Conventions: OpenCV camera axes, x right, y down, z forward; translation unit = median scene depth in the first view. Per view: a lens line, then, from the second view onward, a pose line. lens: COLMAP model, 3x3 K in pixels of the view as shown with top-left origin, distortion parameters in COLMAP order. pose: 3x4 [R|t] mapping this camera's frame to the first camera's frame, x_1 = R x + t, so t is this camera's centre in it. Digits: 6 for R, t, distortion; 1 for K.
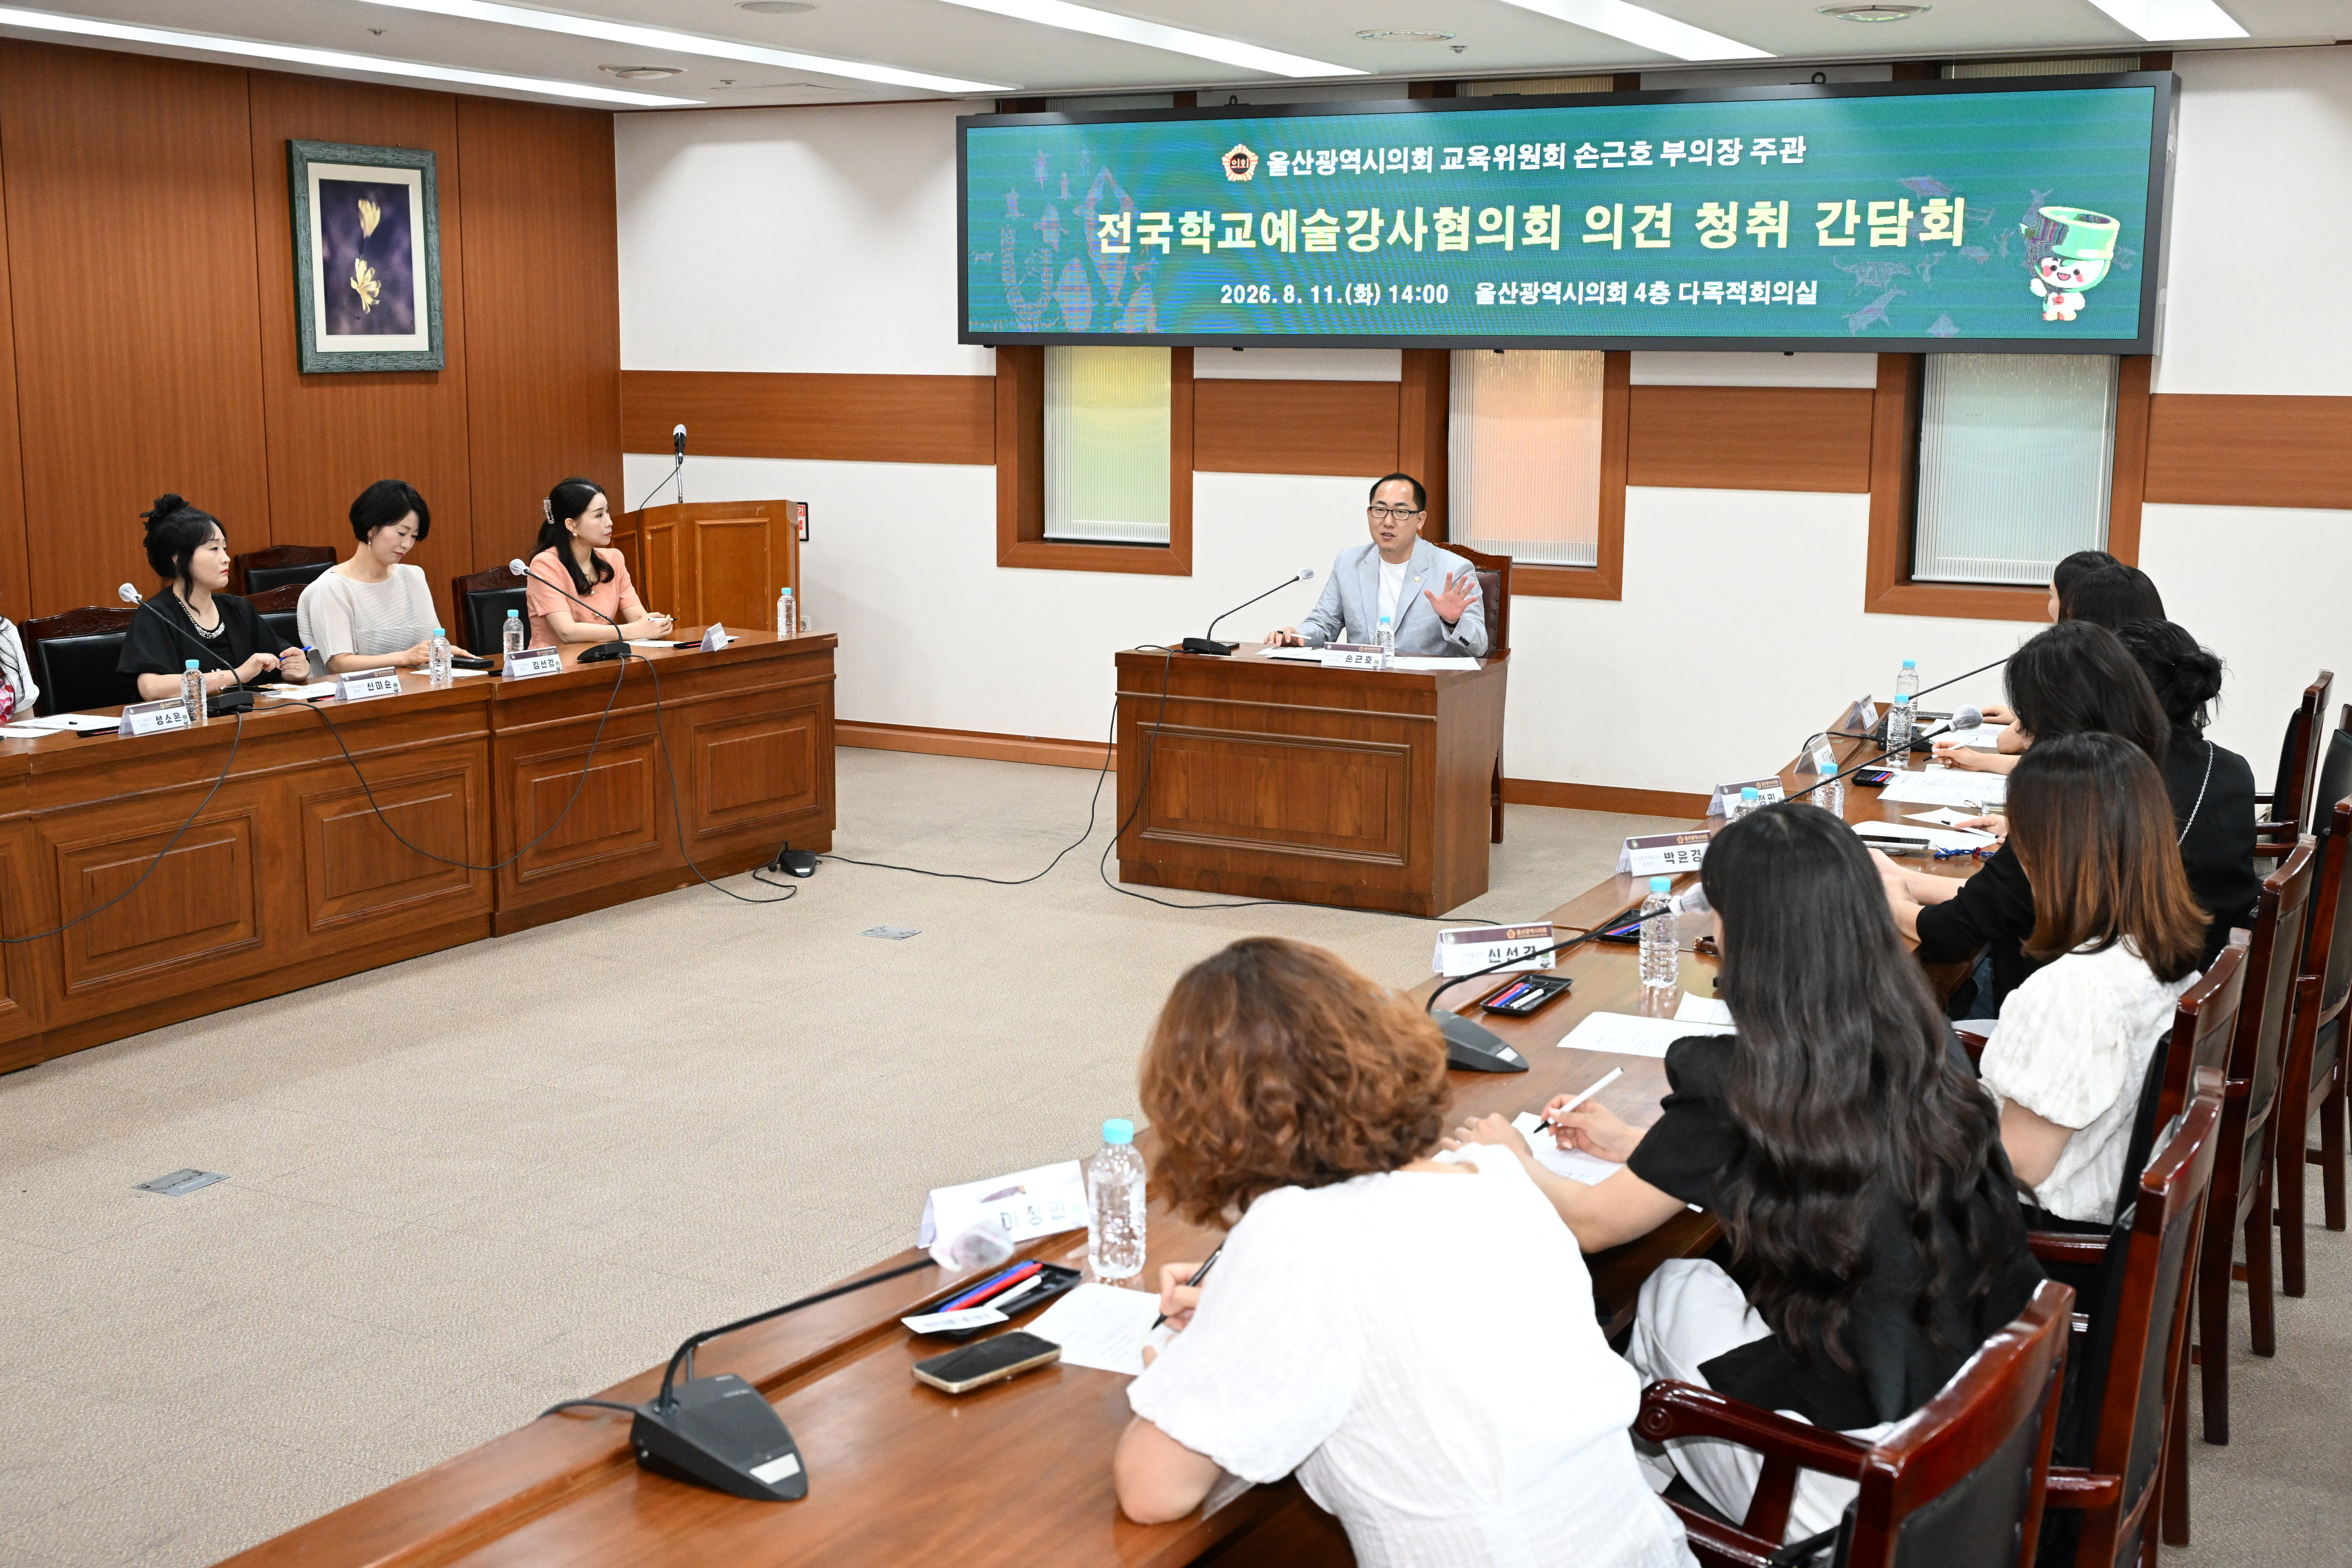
lens RADIAL K [[2642.0, 0, 1176.0], [0, 2642.0, 784.0], [0, 0, 1]] dist [0.002205, -0.007302]
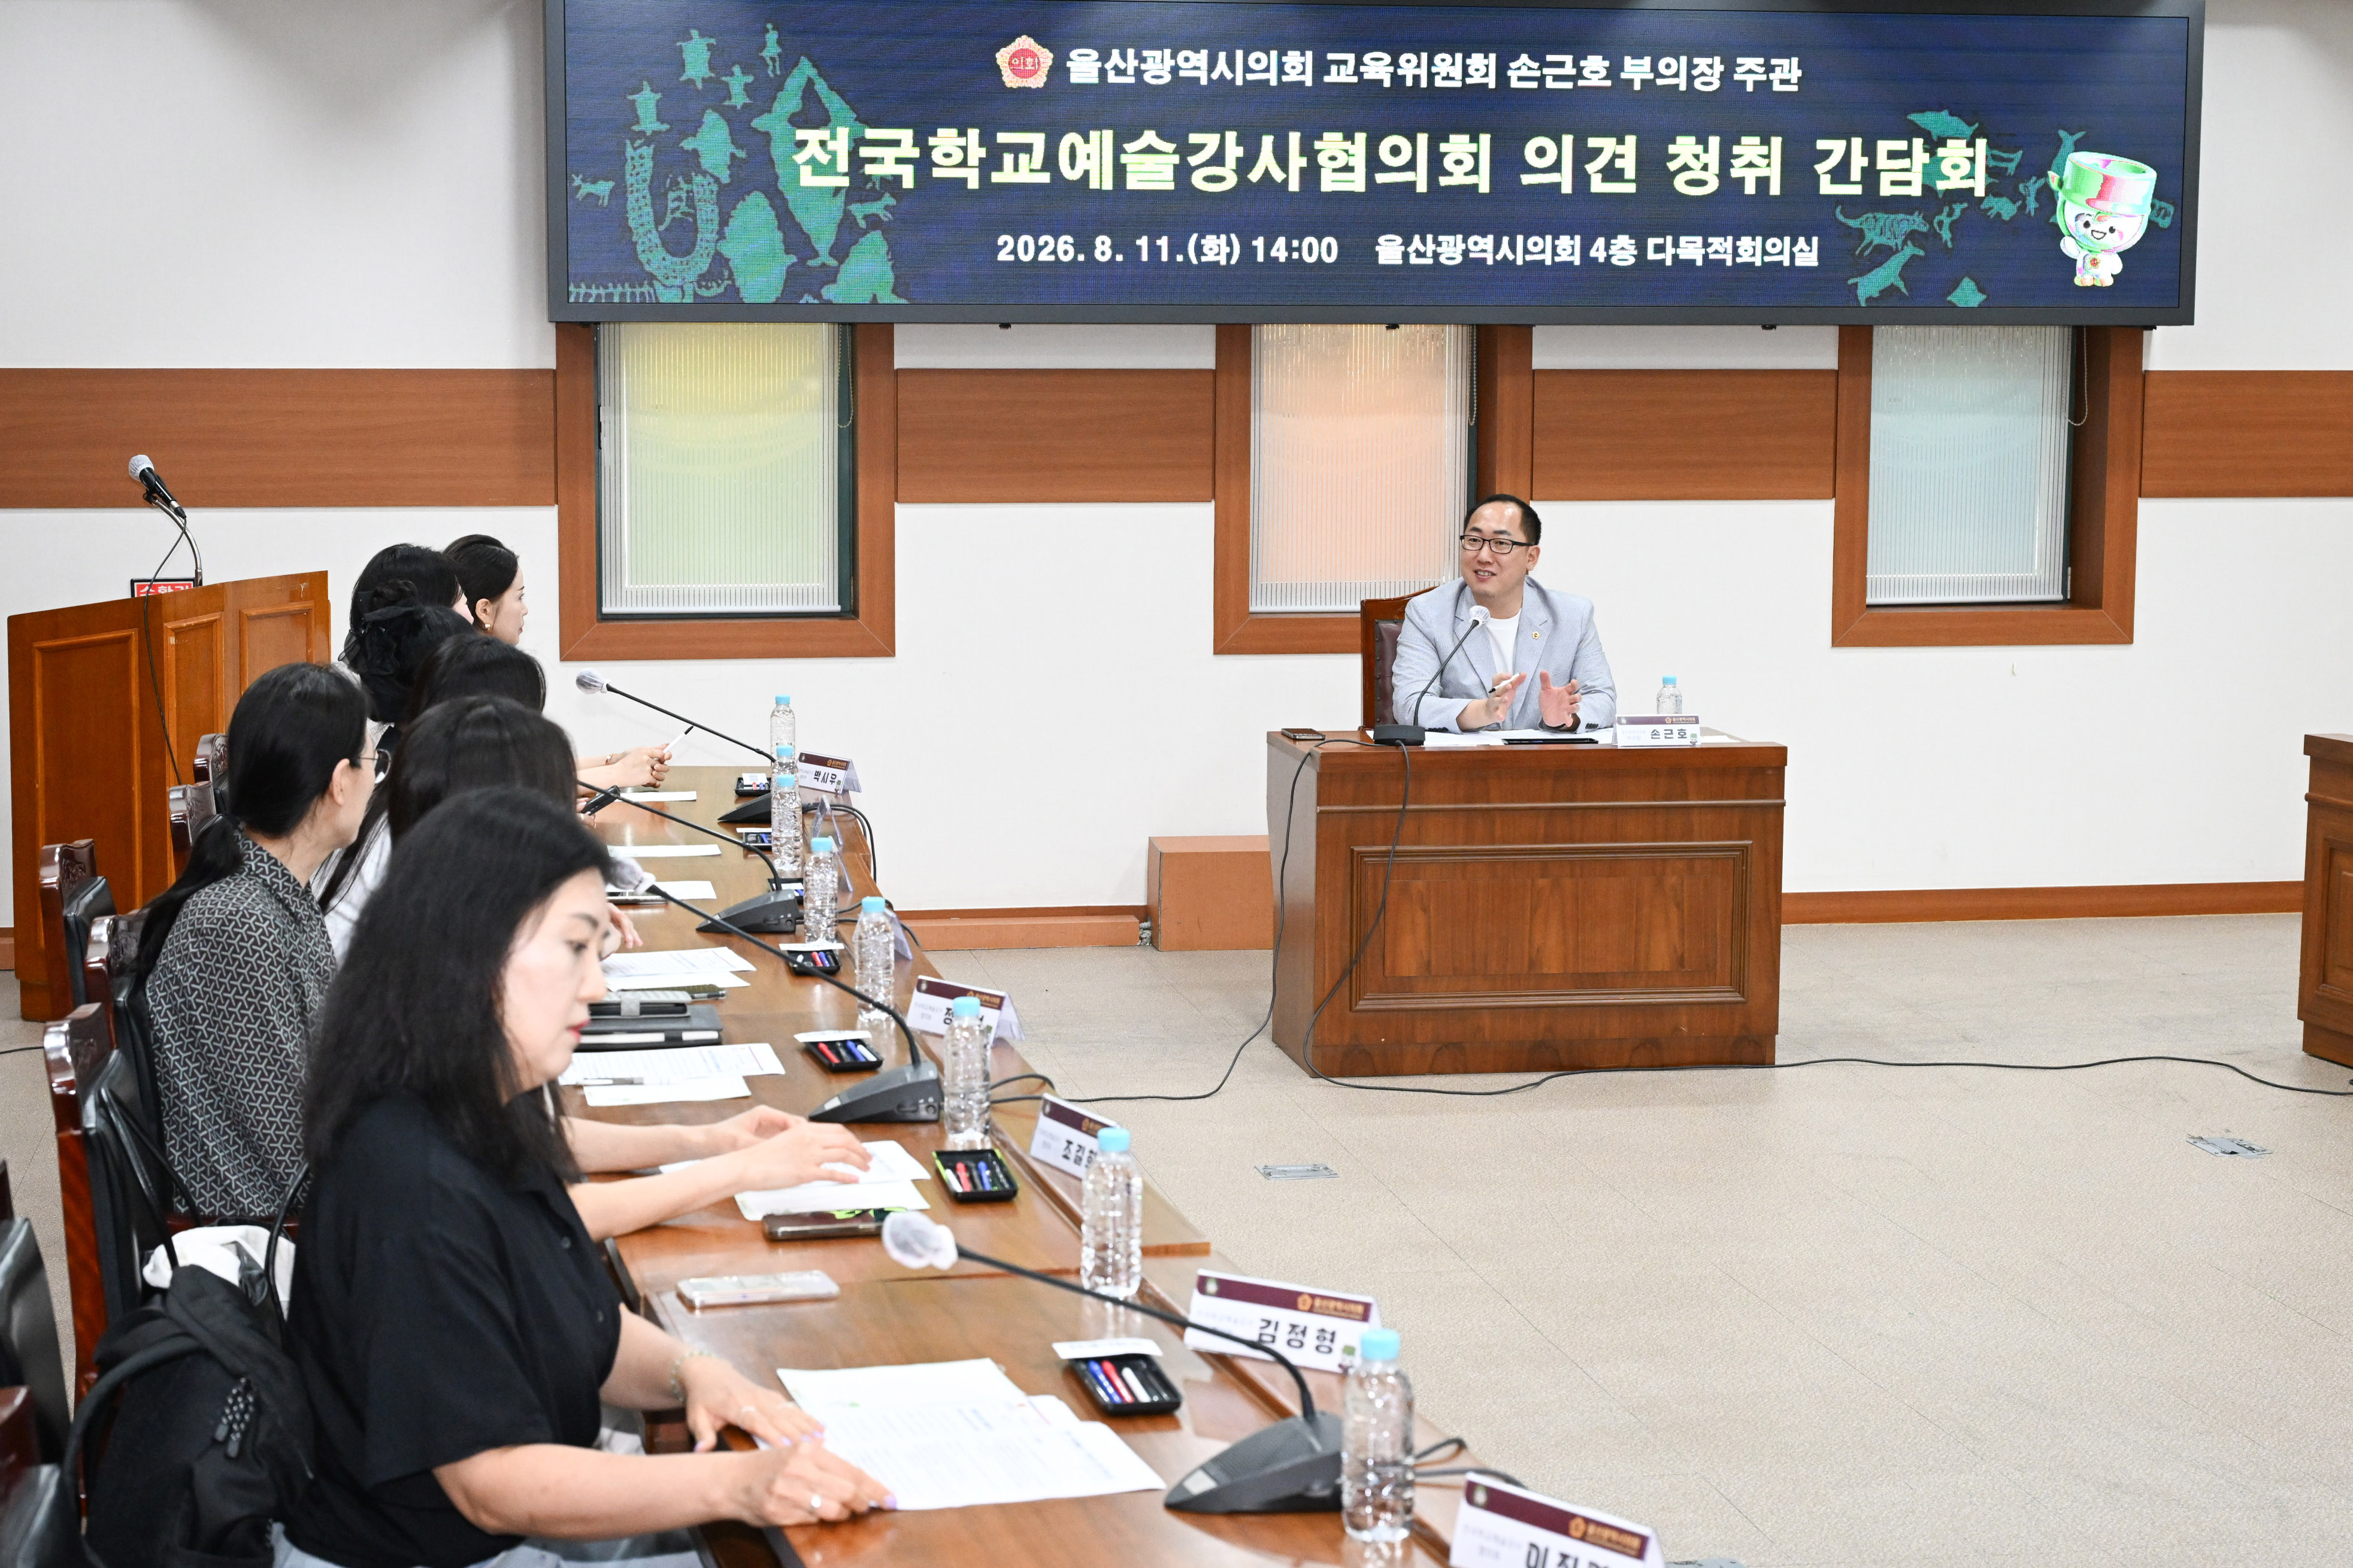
lens RADIAL K [[4016.3, 0, 1110.4], [0, 4016.3, 789.5], [0, 0, 1]] dist [0.005433, -0.031353]
pose [[0.801002, -0.075006, 0.593944, -0.644254], [0.102468, 0.994657, -0.012580, -0.029106], [-0.589827, 0.070937, 0.804408, 0.152074]]
